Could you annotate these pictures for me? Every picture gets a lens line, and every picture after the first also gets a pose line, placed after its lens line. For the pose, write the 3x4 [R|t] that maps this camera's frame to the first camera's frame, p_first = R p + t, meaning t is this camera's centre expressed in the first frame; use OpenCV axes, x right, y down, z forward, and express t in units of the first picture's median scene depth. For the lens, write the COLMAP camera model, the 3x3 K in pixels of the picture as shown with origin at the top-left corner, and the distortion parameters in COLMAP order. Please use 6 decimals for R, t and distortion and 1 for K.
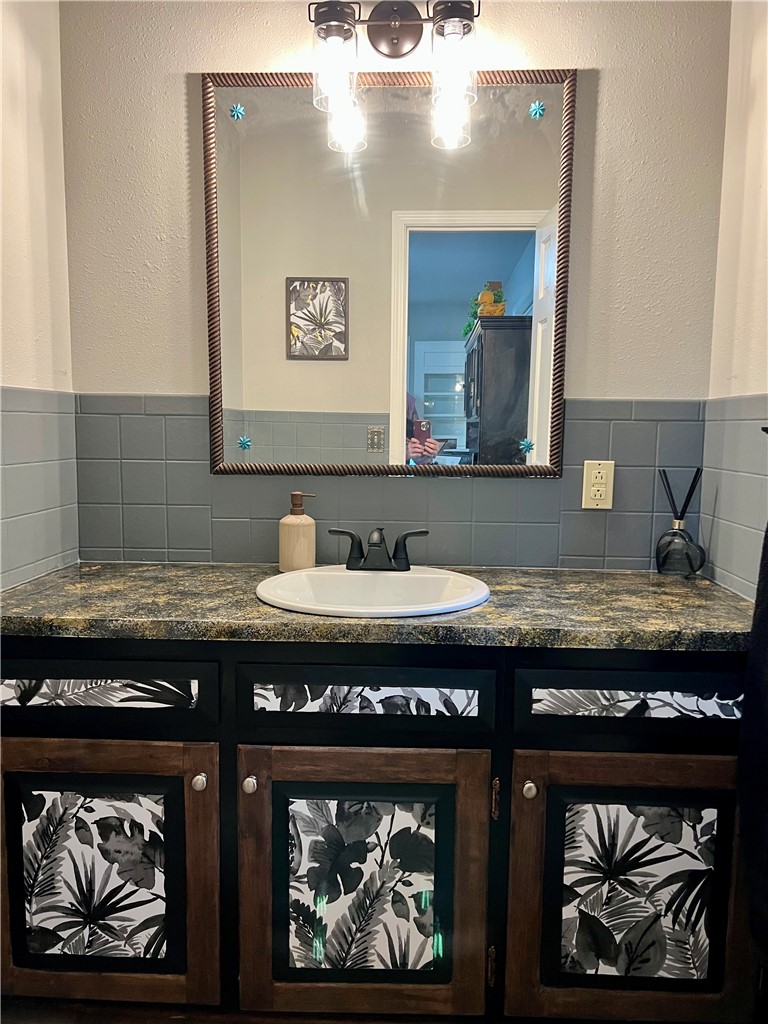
lens RADIAL K [[751.6, 0, 383.8], [0, 751.6, 512.8], [0, 0, 1]] dist [0.002495, -0.007219]
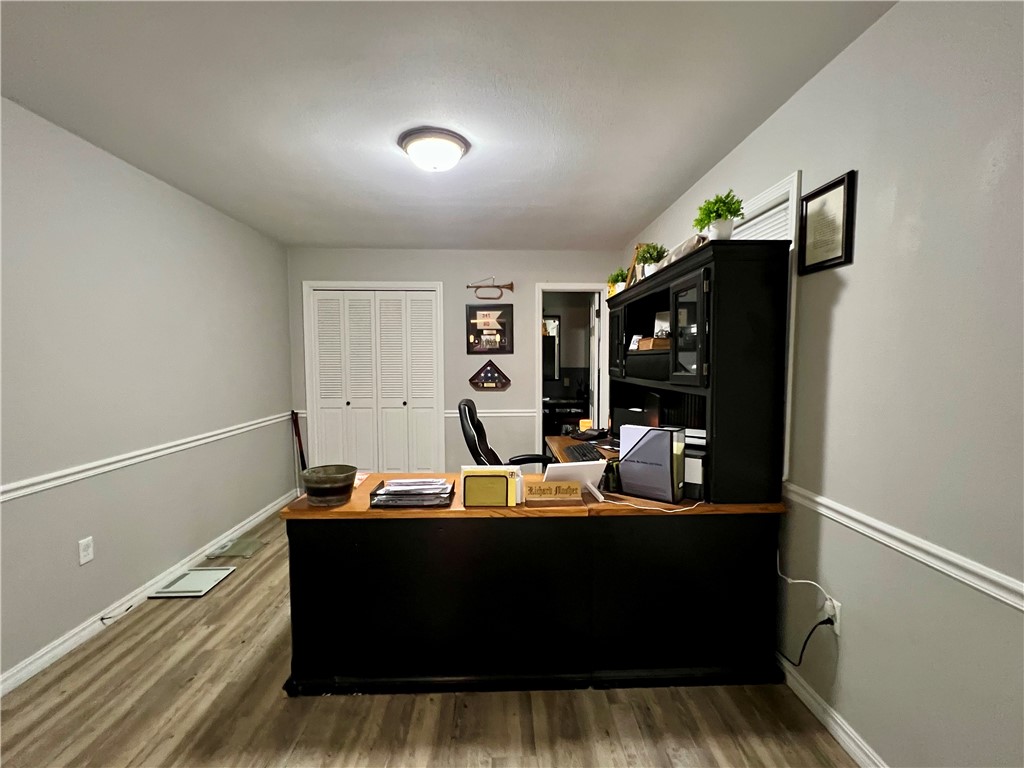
lens RADIAL K [[469.2, 0, 512.0], [0, 469.2, 383.3], [0, 0, 1]] dist [0.000014, -0.000659]
pose [[0.997211, -0.025702, 0.070076, -0.493937], [0.029864, 0.997810, -0.059015, 0.213400], [-0.068406, 0.060943, 0.995794, -3.215997]]
